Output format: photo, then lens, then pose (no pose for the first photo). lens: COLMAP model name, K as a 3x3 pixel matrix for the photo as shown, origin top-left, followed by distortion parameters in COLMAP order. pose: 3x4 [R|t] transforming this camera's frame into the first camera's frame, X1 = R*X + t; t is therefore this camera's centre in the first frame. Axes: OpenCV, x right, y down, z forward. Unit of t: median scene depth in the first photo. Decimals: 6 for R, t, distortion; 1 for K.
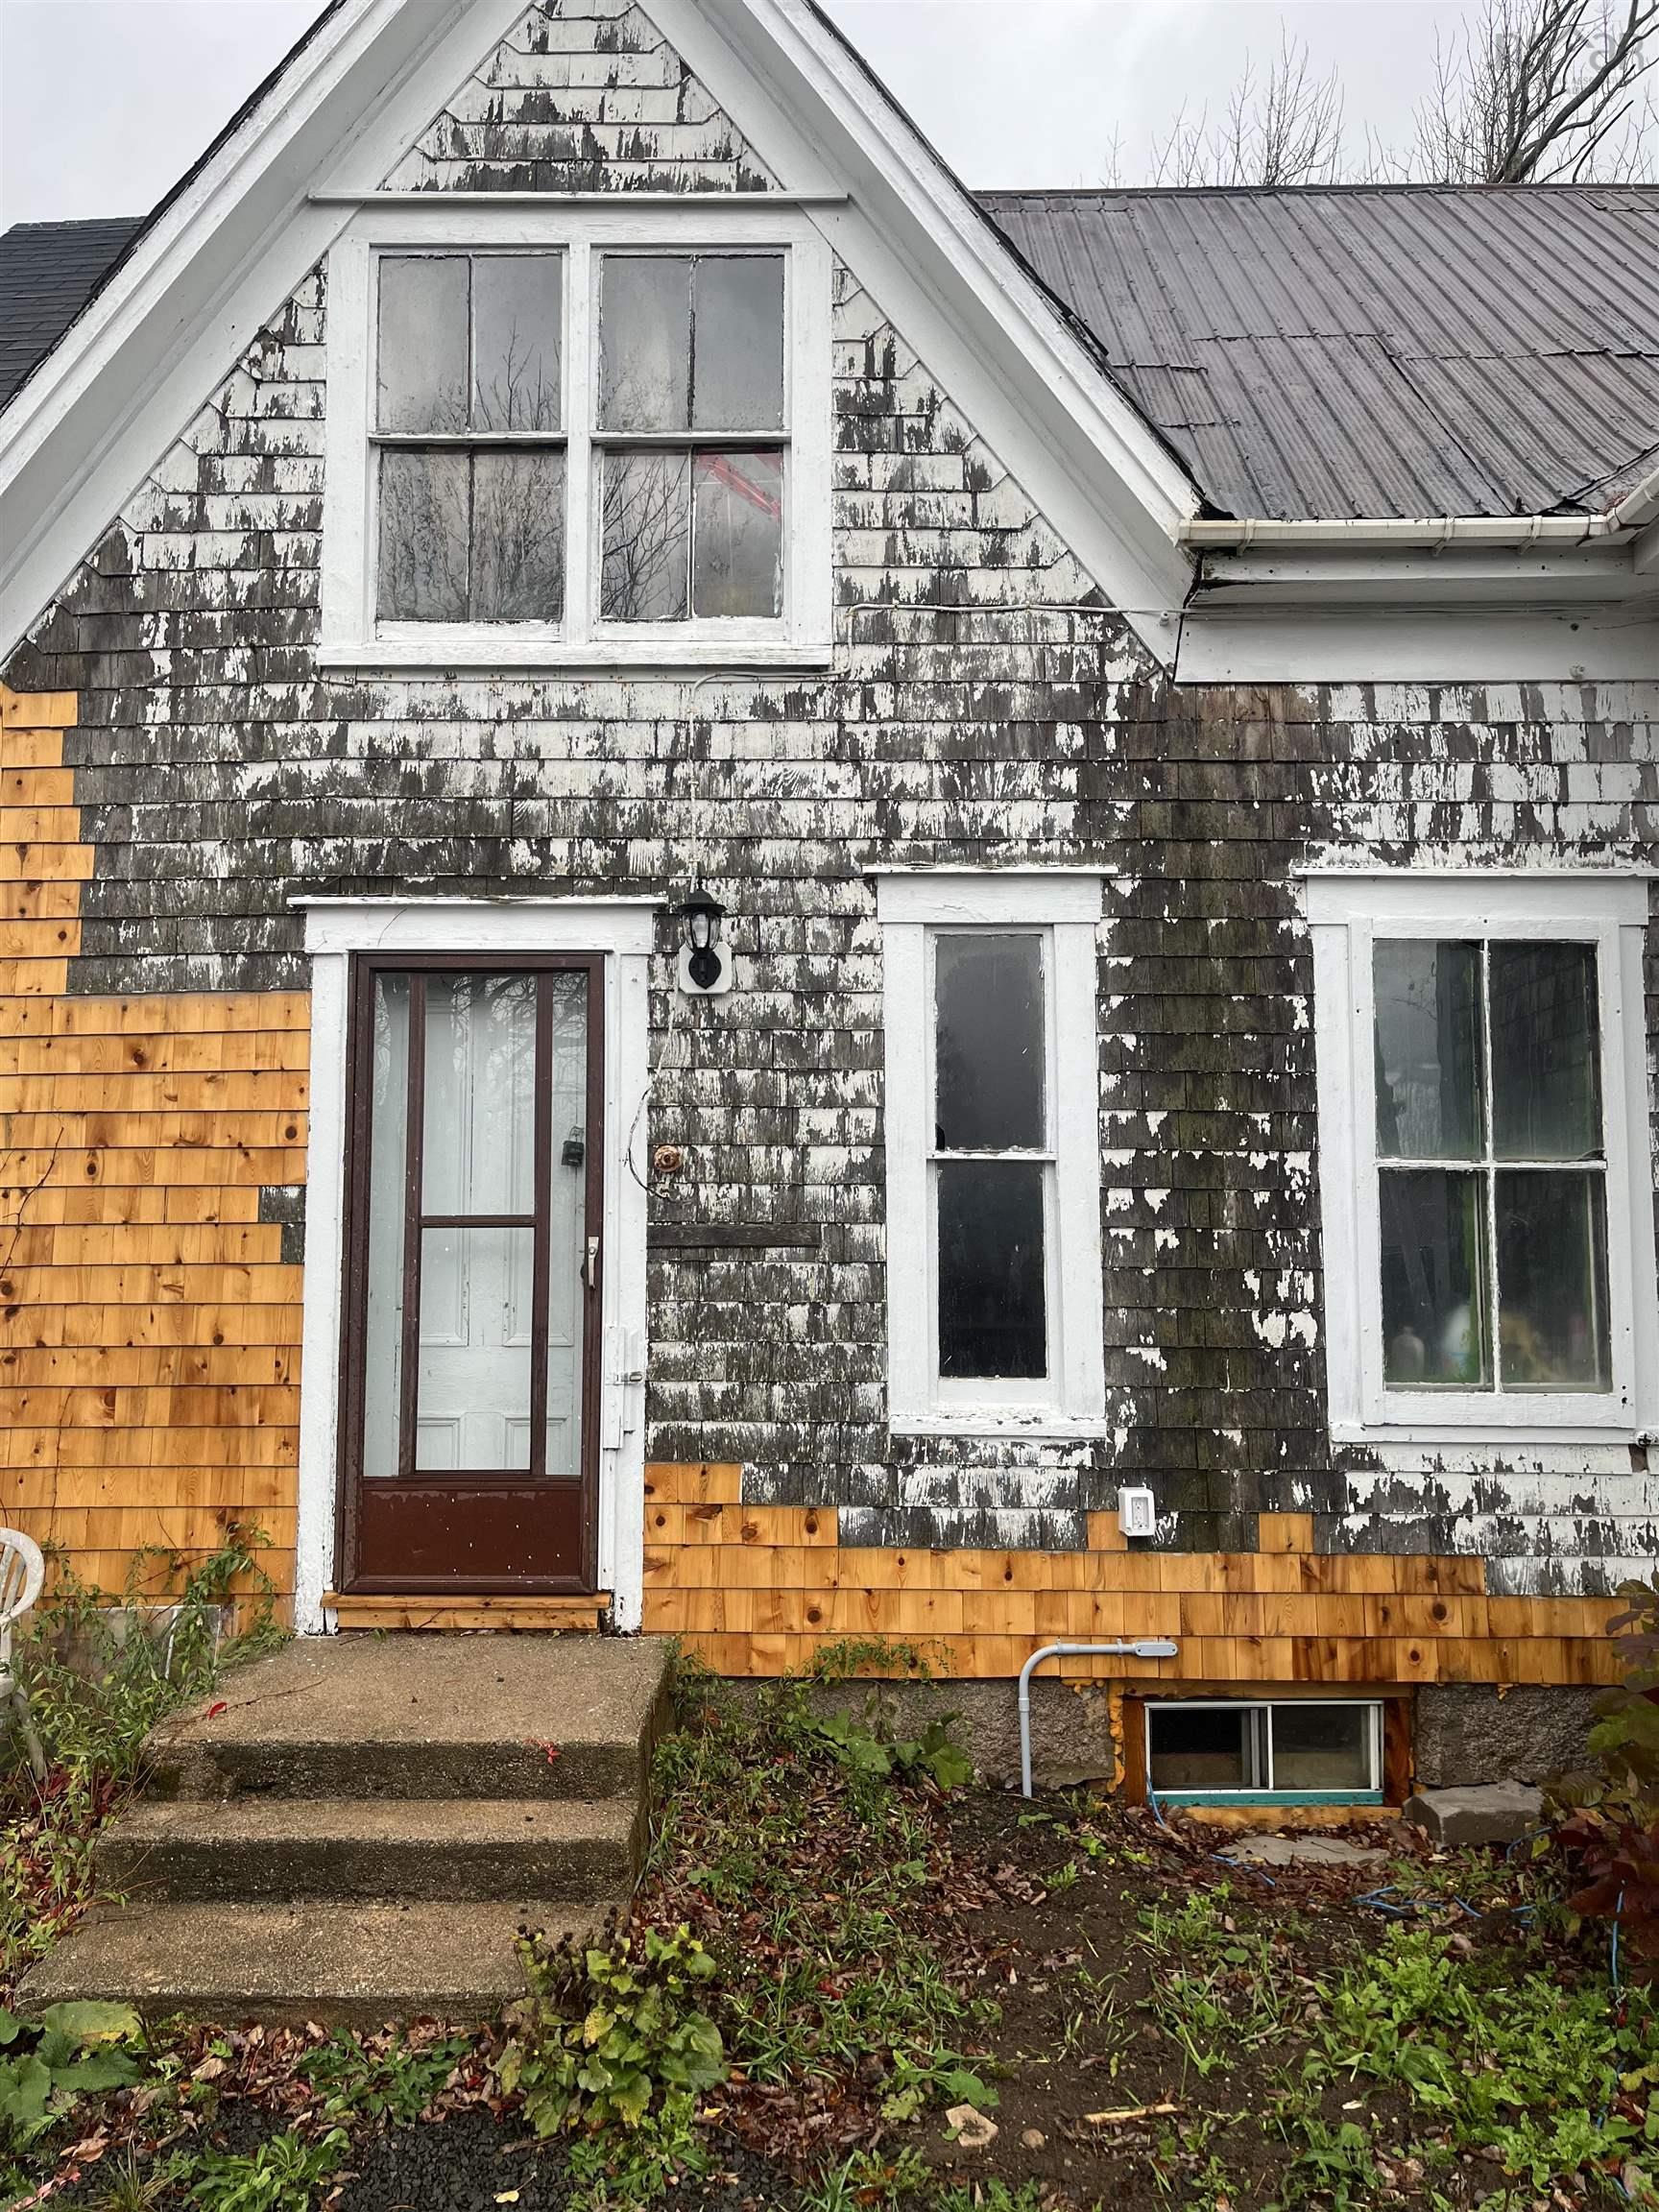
lens RADIAL K [[1681.9, 0, 827.7], [0, 1681.9, 1099.5], [0, 0, 1]] dist [0.044509, -0.068802]
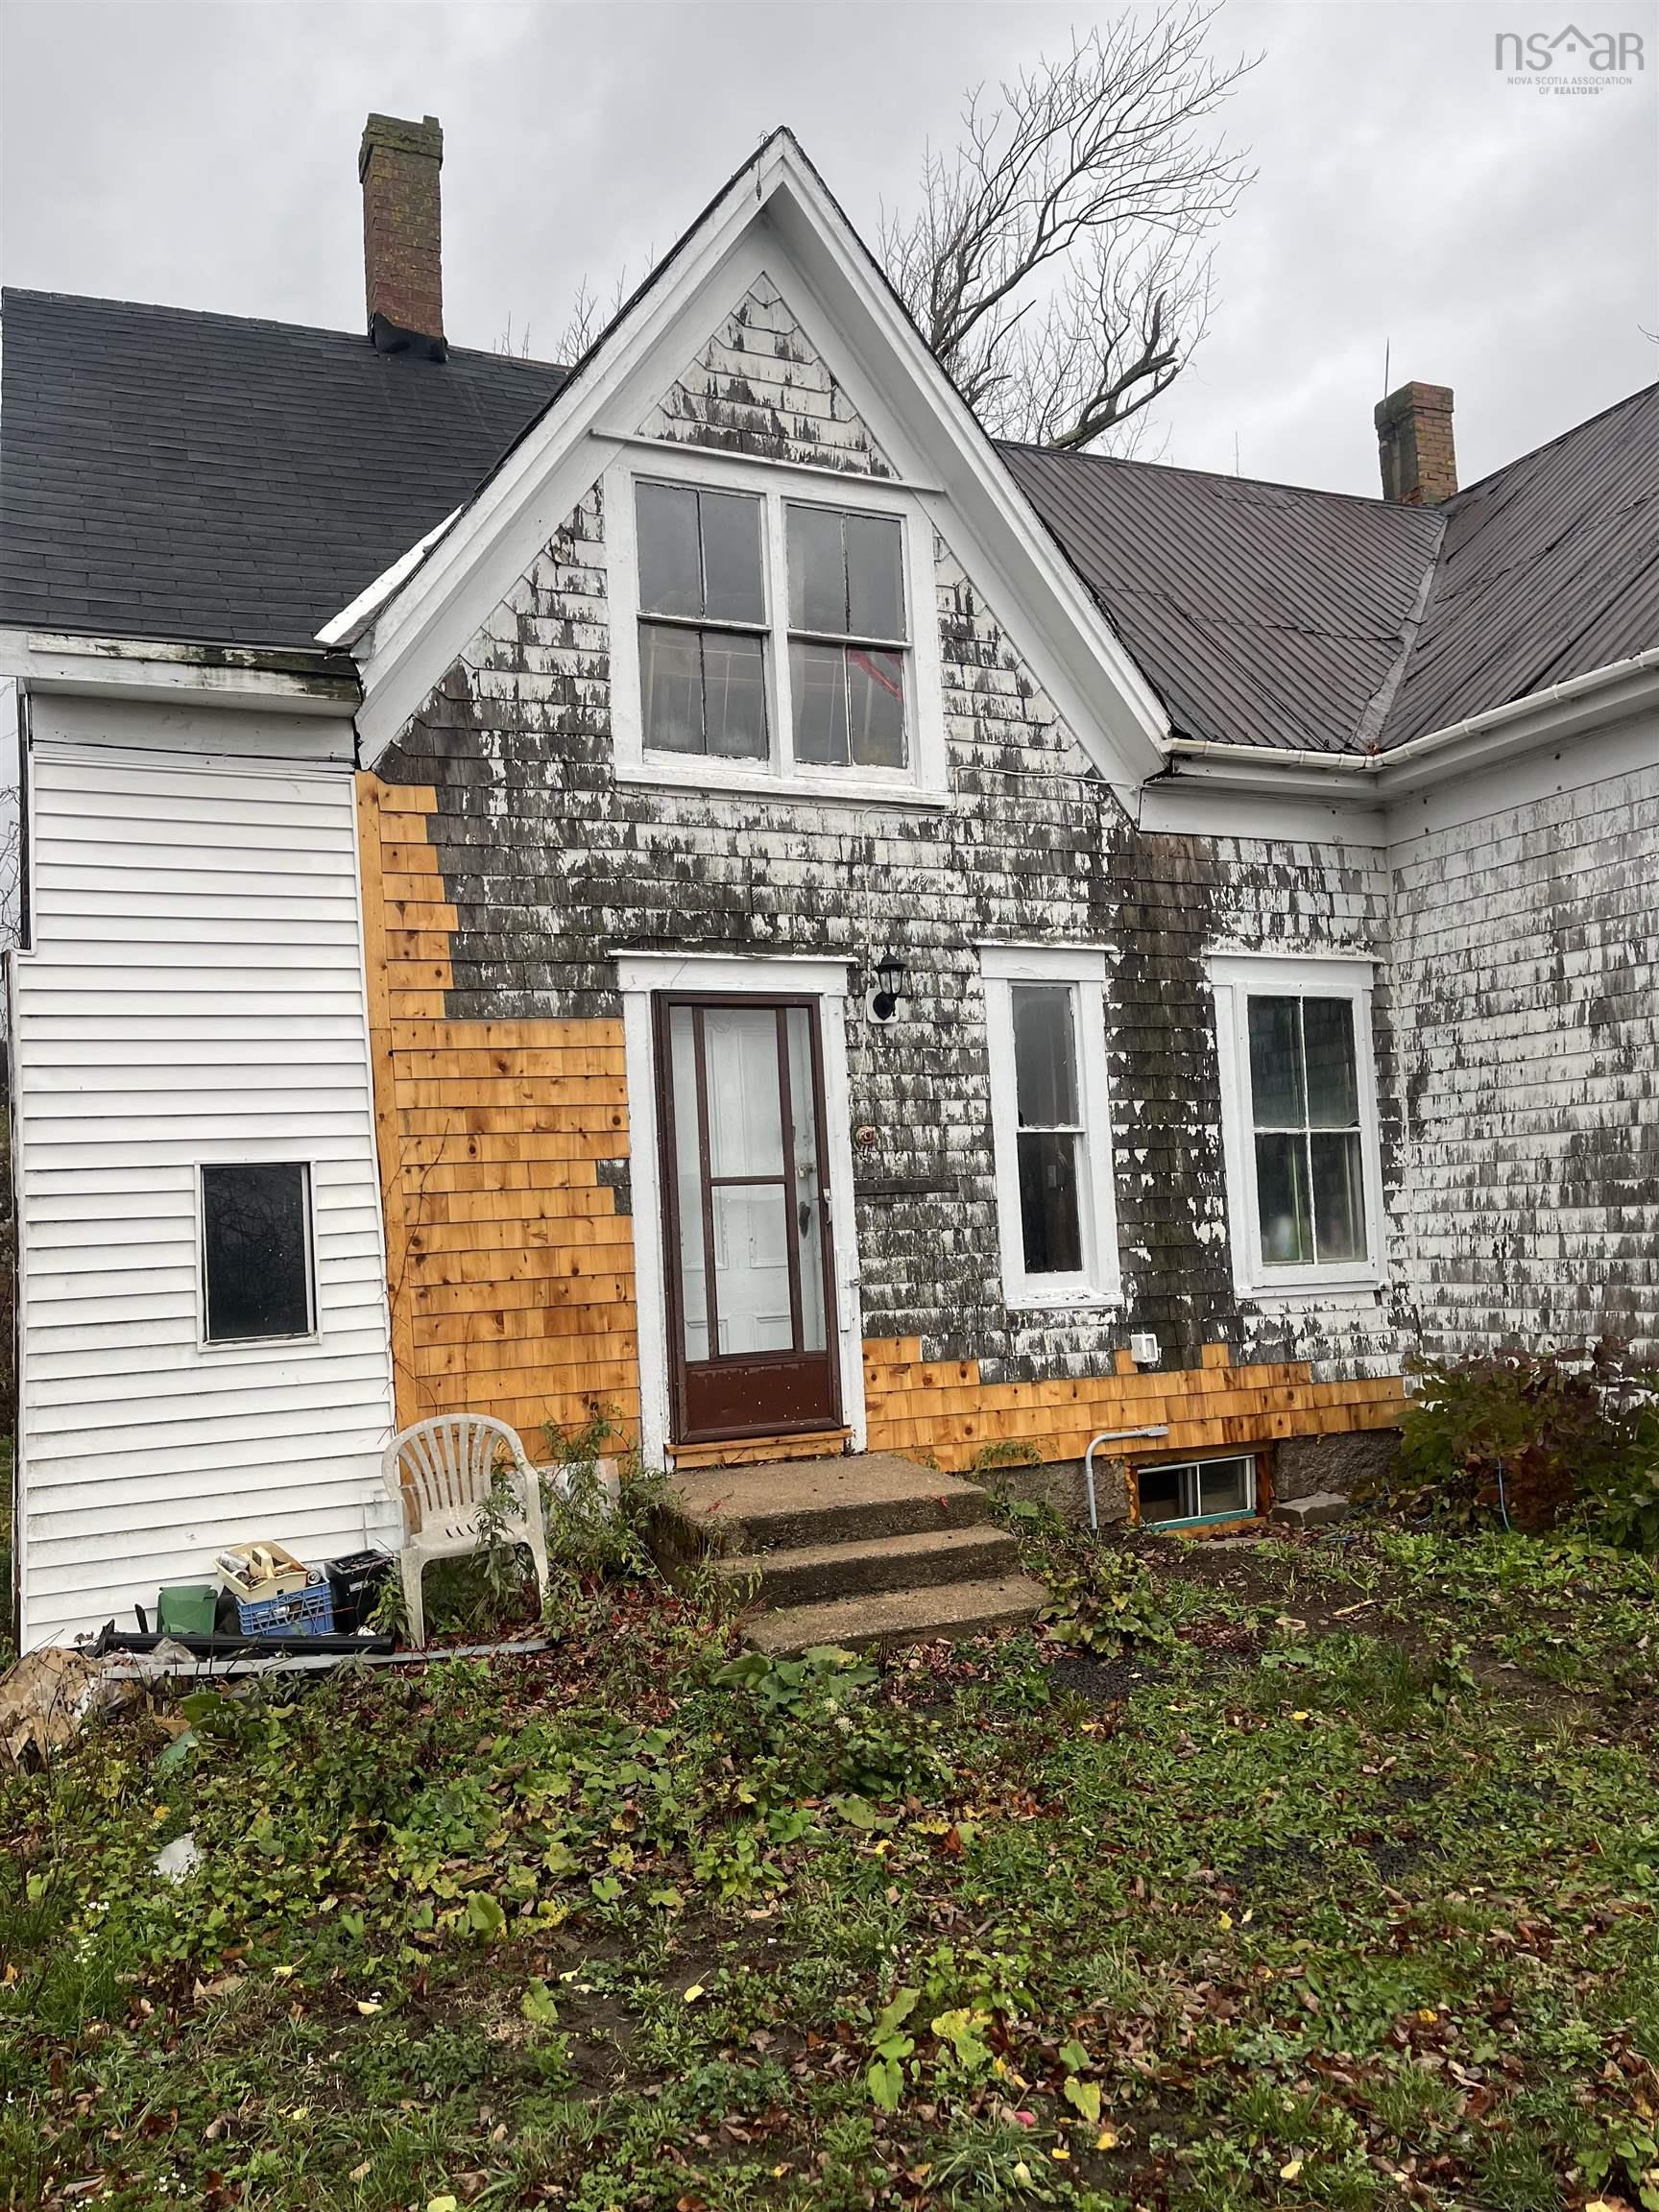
lens RADIAL K [[1681.9, 0, 841.6], [0, 1681.9, 1097.7], [0, 0, 1]] dist [0.044509, -0.068802]
pose [[0.906737, -0.006957, 0.421640, -0.726952], [0.006317, 0.999976, 0.002915, -0.001822], [-0.421650, 0.000021, 0.906759, -0.325735]]
